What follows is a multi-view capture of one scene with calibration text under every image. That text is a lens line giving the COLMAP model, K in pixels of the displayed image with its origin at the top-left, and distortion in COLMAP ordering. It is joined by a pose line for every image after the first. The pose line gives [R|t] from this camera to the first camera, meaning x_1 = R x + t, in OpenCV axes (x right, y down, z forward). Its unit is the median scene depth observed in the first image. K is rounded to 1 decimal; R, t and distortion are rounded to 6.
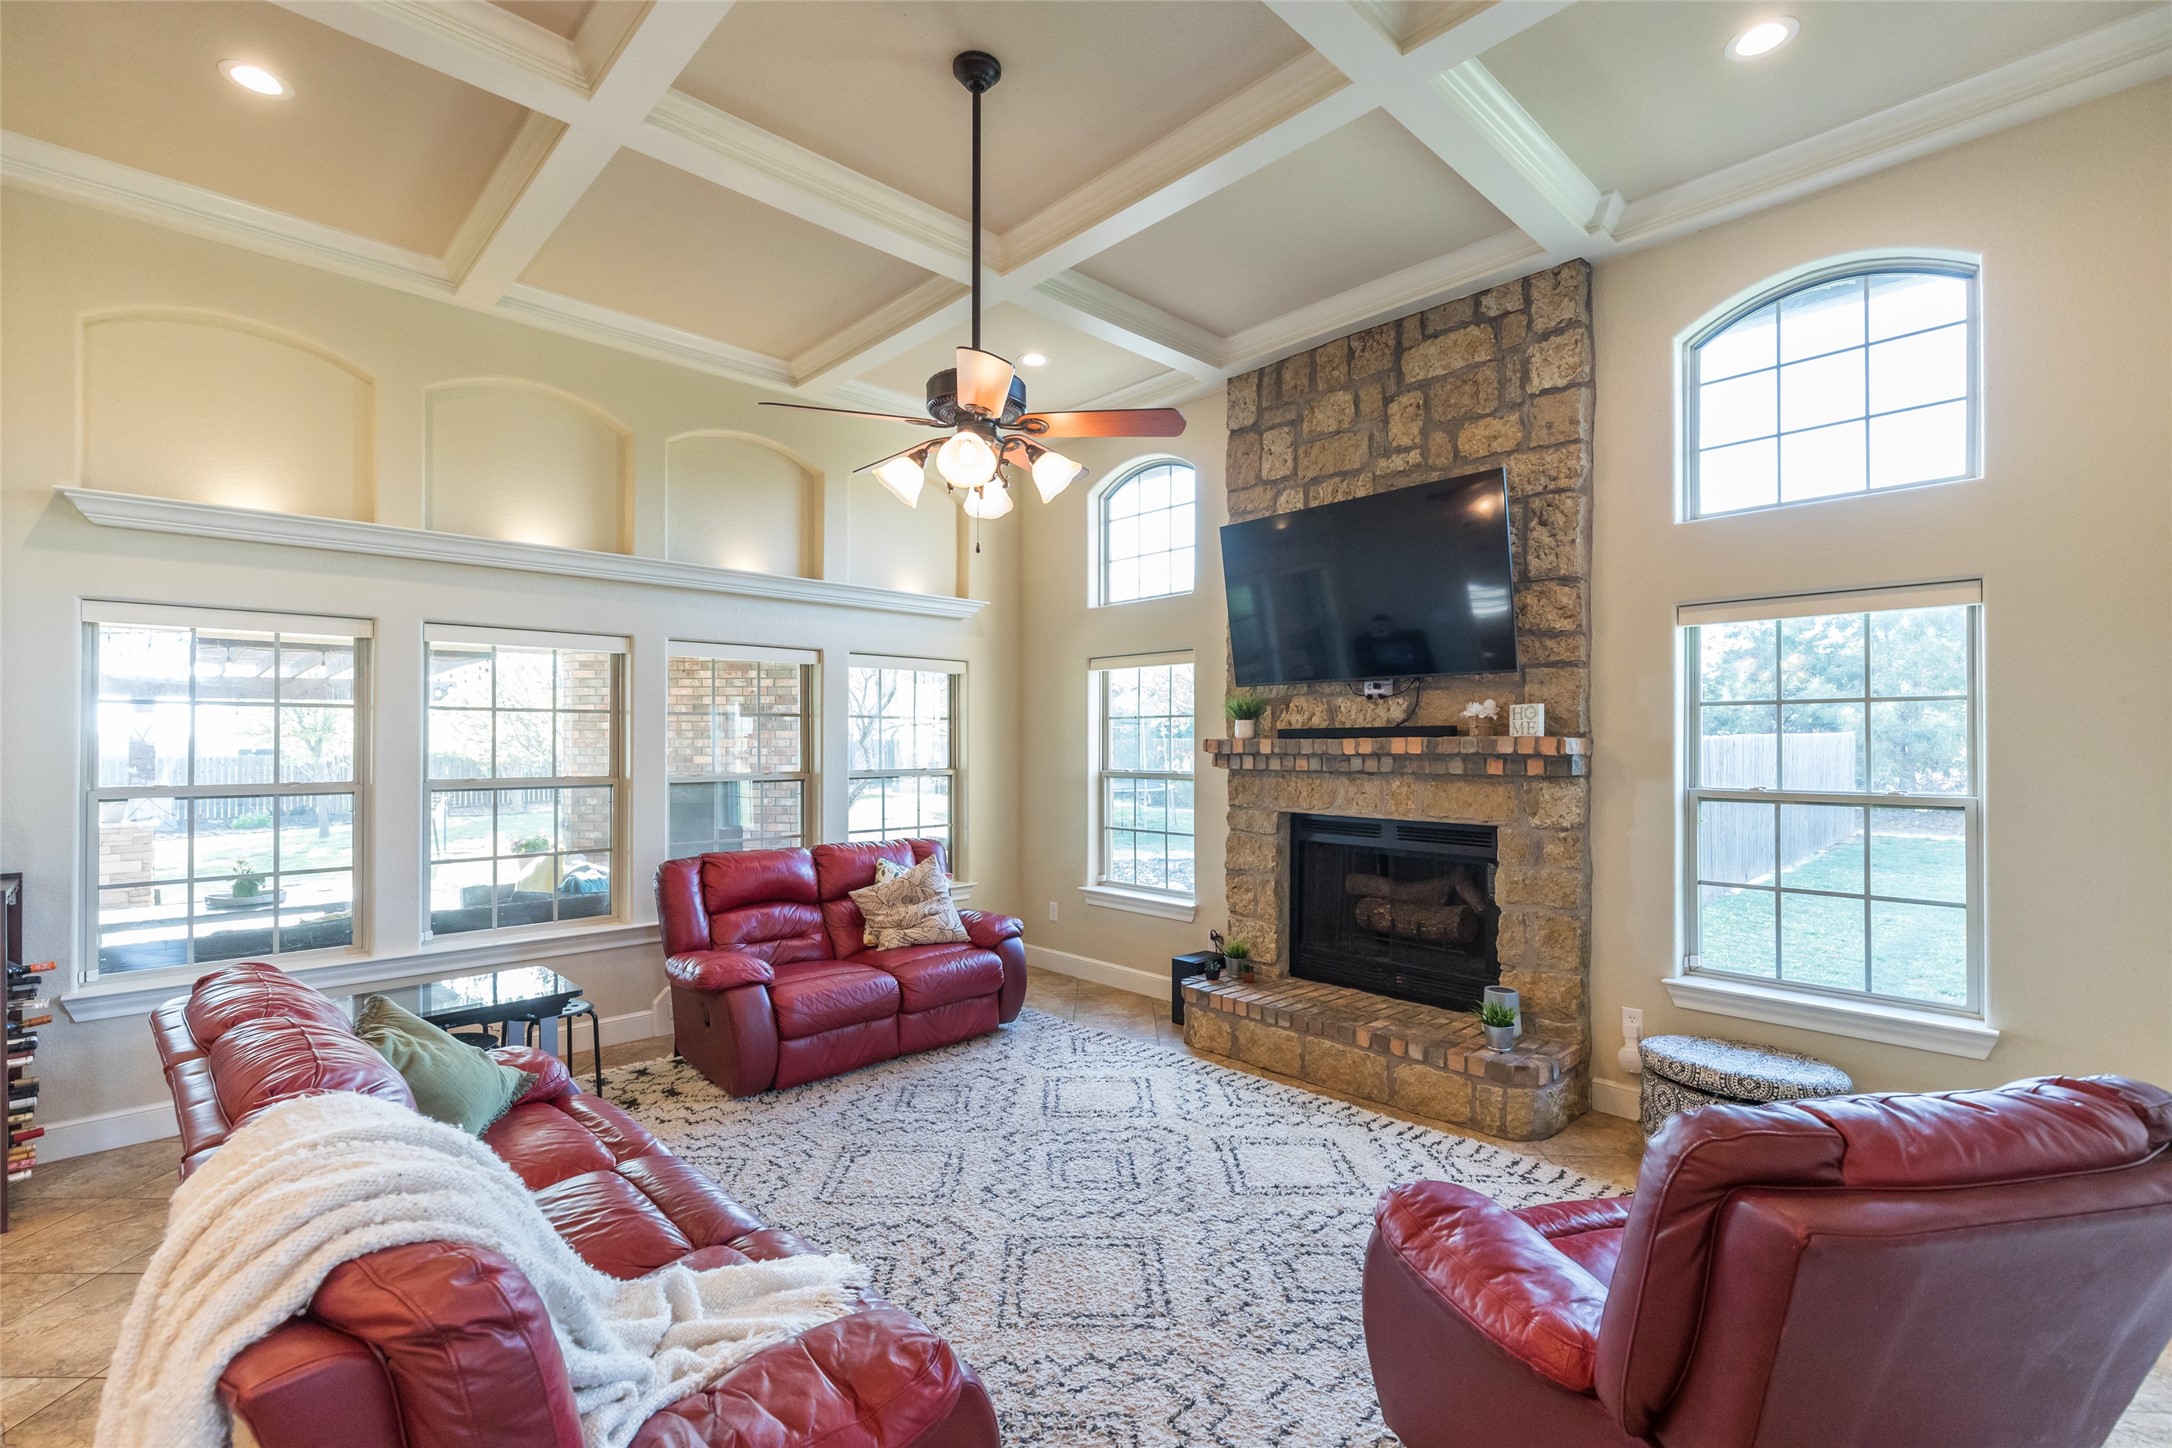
lens RADIAL K [[973.2, 0, 1088.8], [0, 973.2, 741.0], [0, 0, 1]] dist [0.009757, -0.003020]
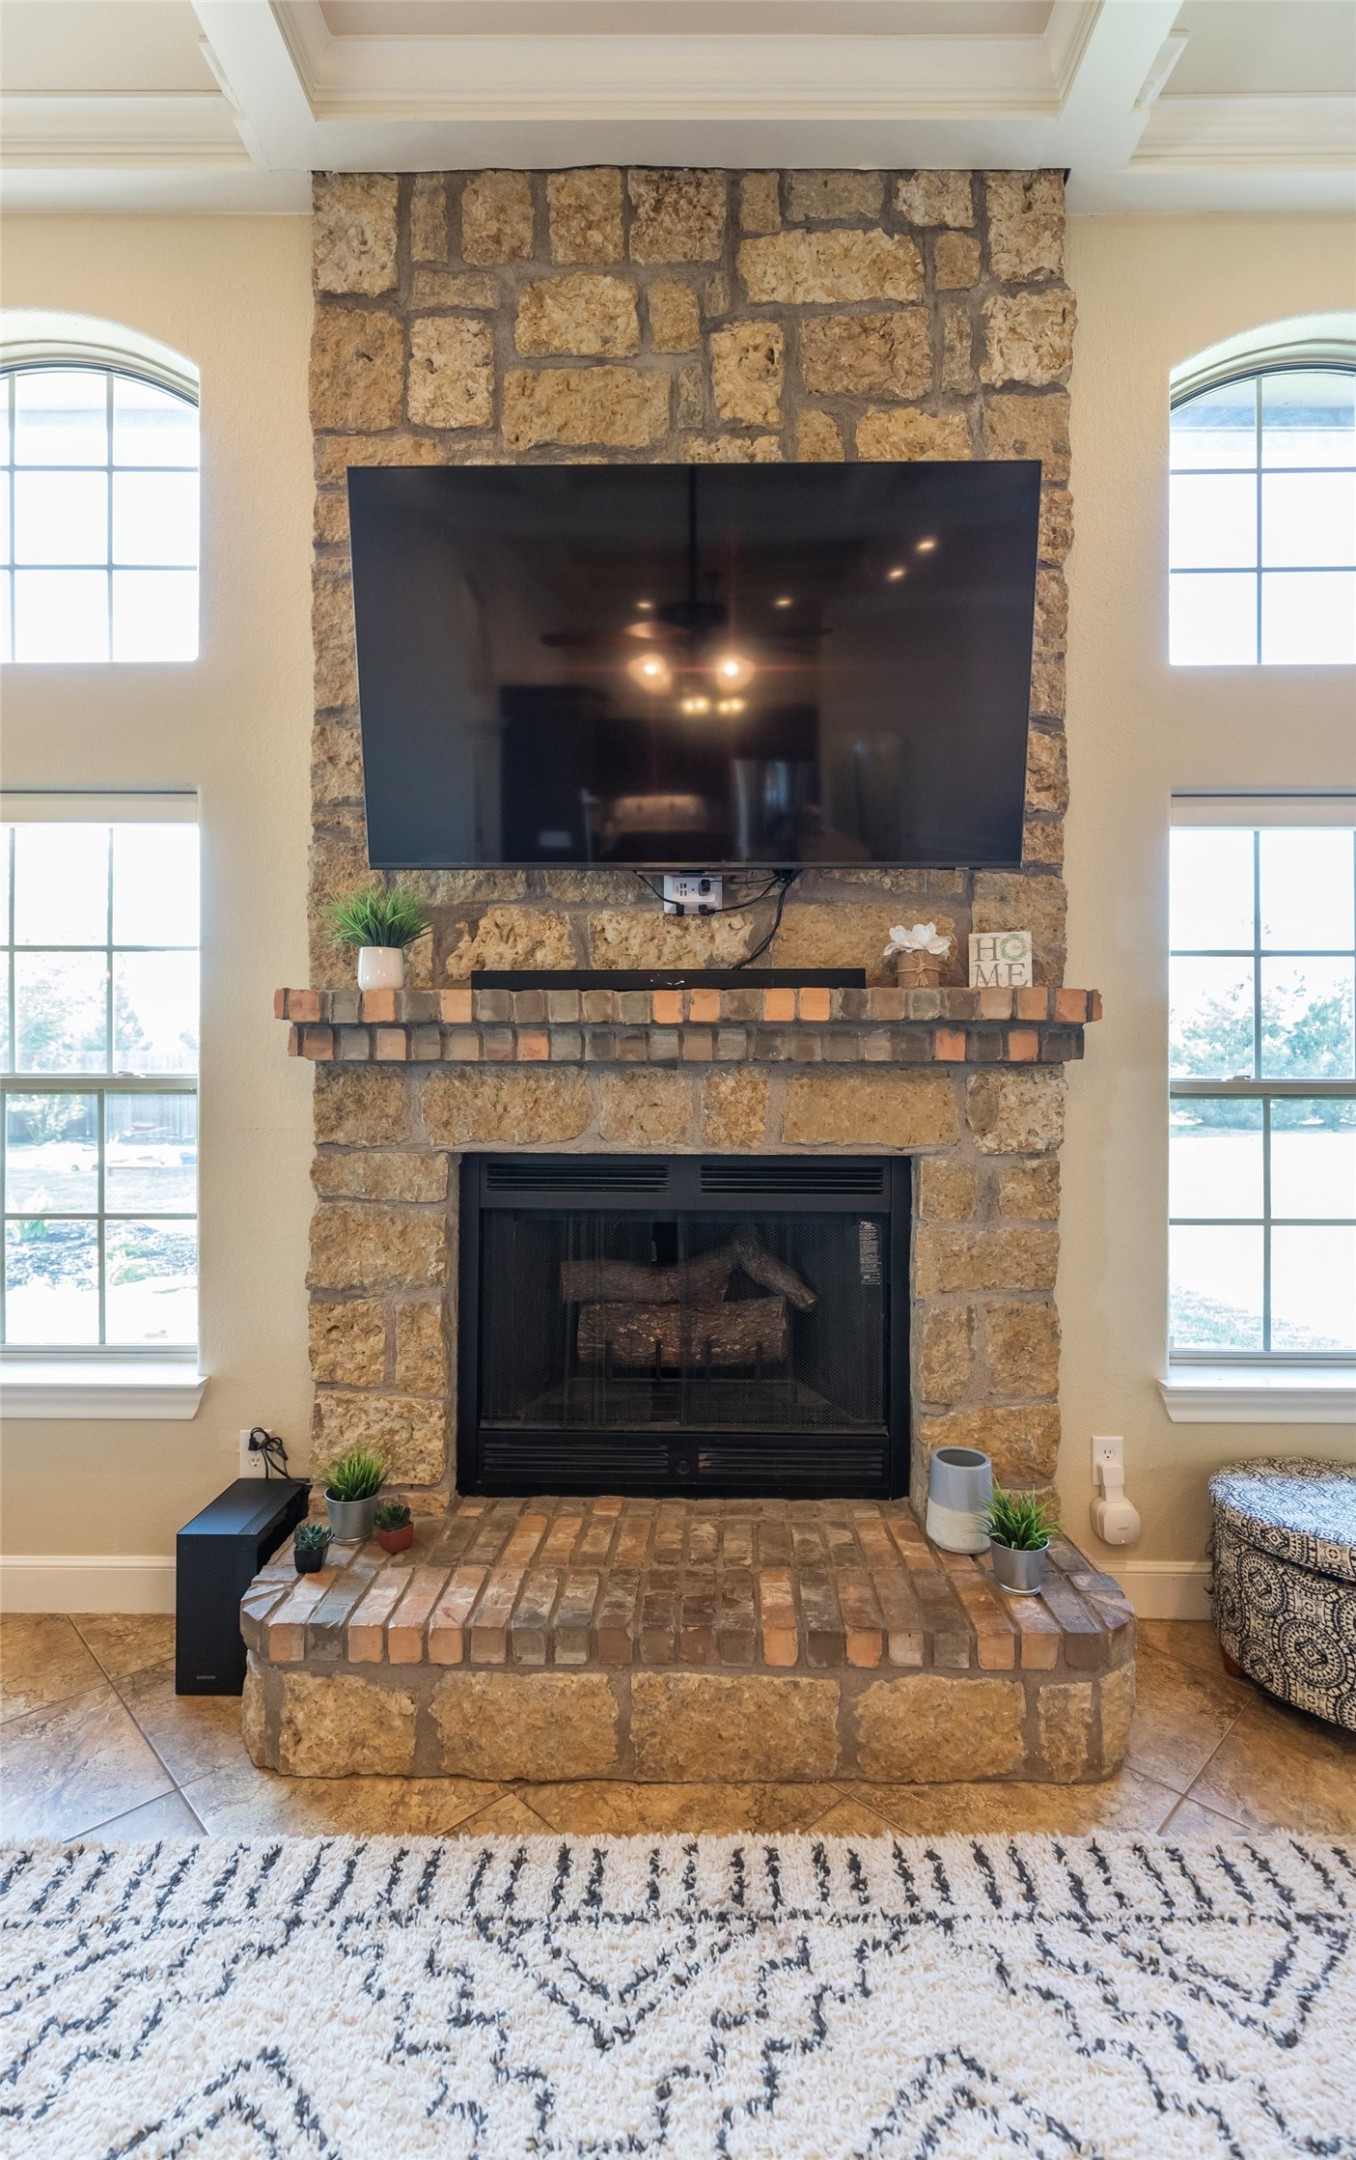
lens RADIAL K [[988.1, 0, 685.5], [0, 988.1, 1061.6], [0, 0, 1]] dist [0.006197, 0.000388]
pose [[0.698343, 0.000320, 0.715764, -0.067451], [-0.003089, 0.999992, 0.002566, 0.029765], [-0.715757, -0.004003, 0.698338, 0.630956]]
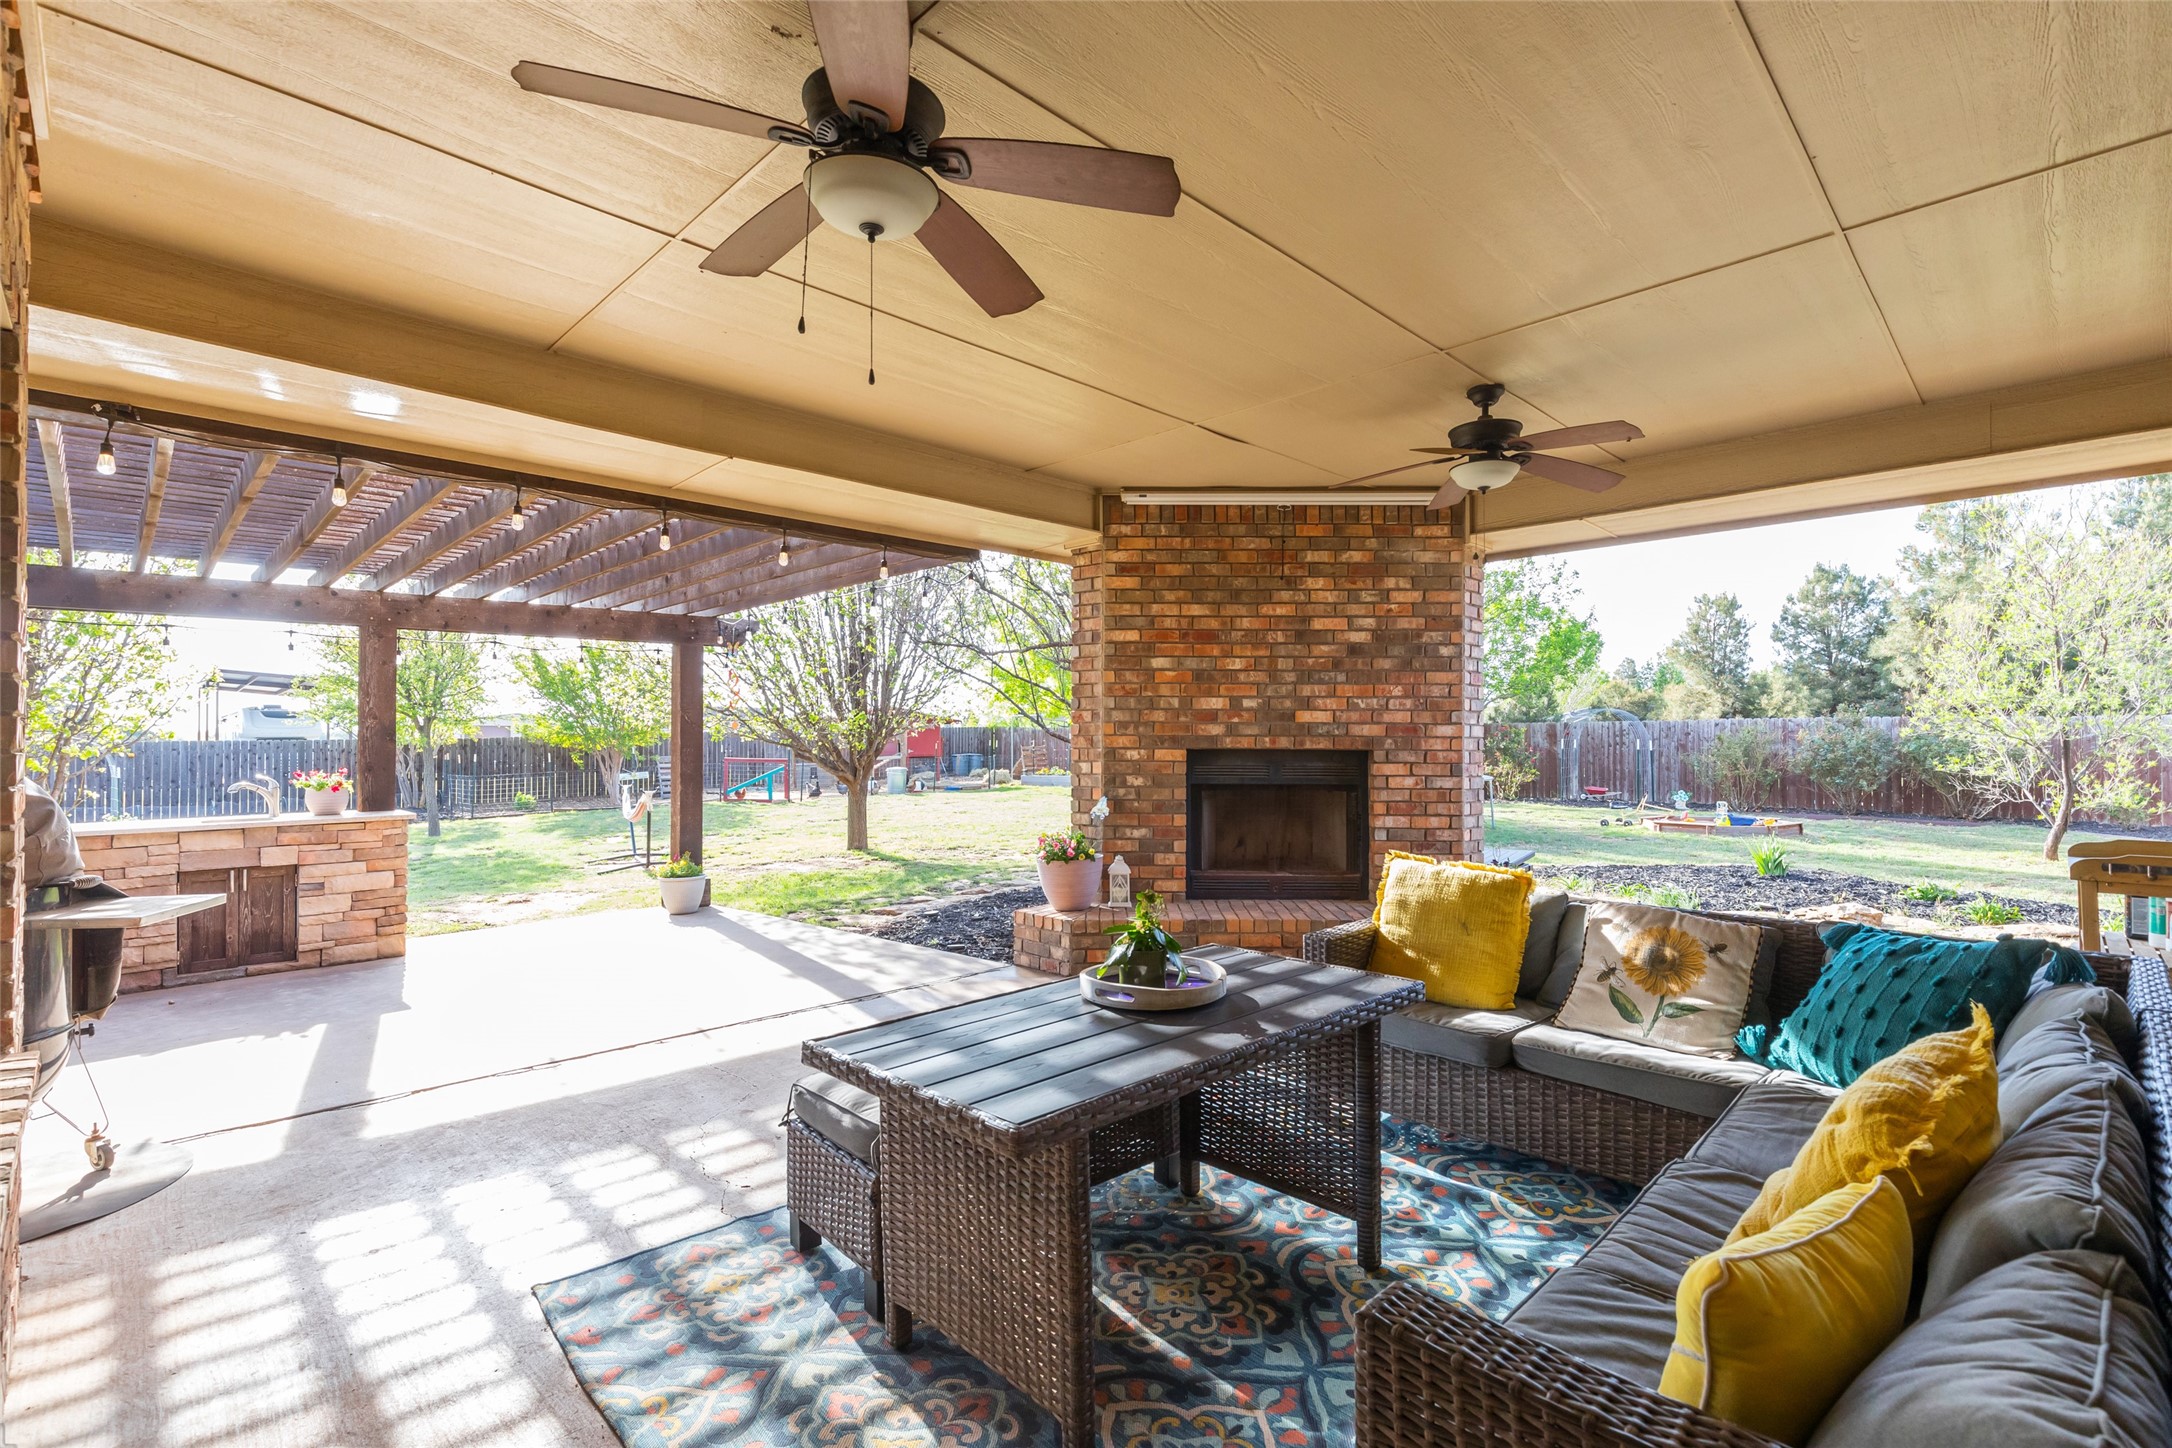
lens RADIAL K [[973.2, 0, 1083.4], [0, 973.2, 732.9], [0, 0, 1]] dist [0.009757, -0.003020]
pose [[0.999903, 0.002288, 0.013764, -1.066065], [-0.002220, 0.999985, -0.004976, 0.064490], [-0.013775, 0.004945, 0.999893, 0.695499]]
